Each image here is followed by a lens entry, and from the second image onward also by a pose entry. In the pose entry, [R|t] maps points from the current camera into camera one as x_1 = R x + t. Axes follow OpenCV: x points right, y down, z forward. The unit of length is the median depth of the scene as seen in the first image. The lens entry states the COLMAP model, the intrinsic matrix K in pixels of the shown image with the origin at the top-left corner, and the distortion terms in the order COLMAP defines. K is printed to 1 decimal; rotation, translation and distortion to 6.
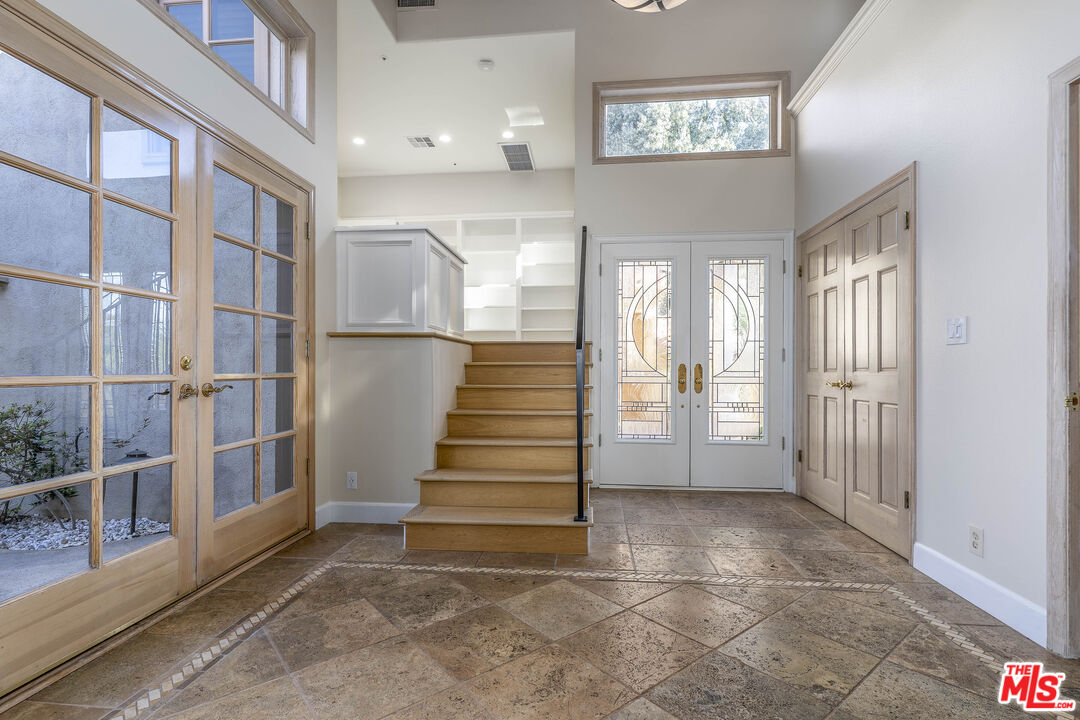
lens RADIAL K [[510.6, 0, 540.0], [0, 510.6, 360.0], [0, 0, 1]] dist [-0.001519, -0.000503]
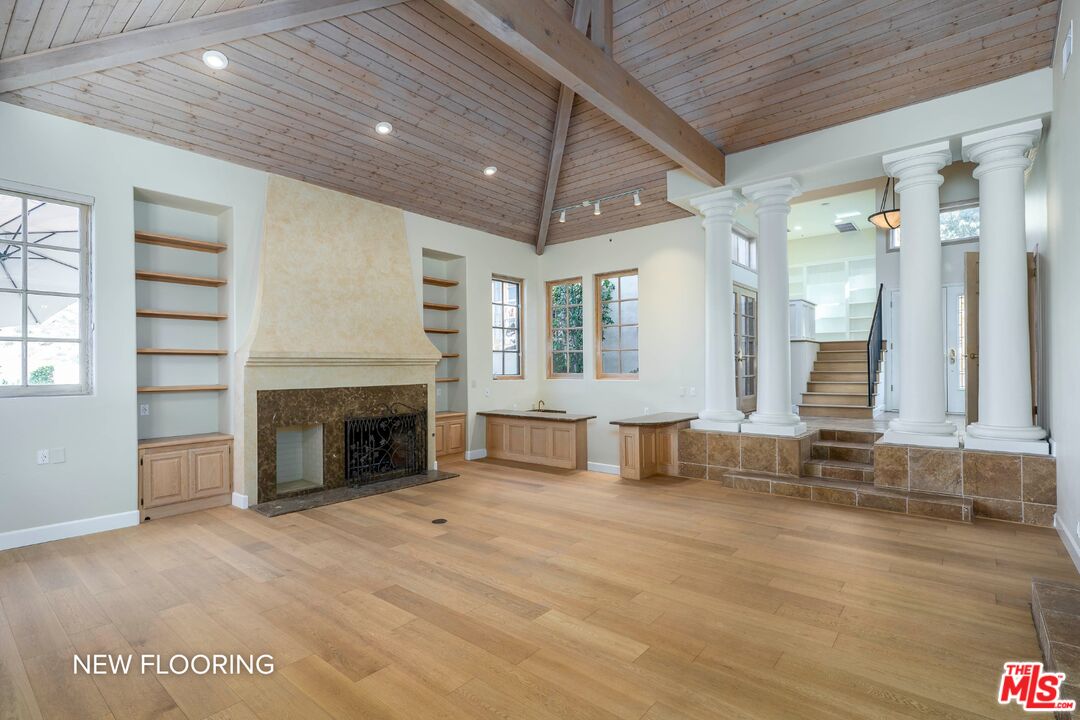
lens RADIAL K [[510.6, 0, 540.0], [0, 510.6, 360.0], [0, 0, 1]] dist [-0.001519, -0.000503]
pose [[0.825509, -0.007087, -0.564344, 0.073285], [0.015869, 0.999817, 0.010657, -0.000571], [0.564165, -0.017753, 0.825471, -0.974039]]
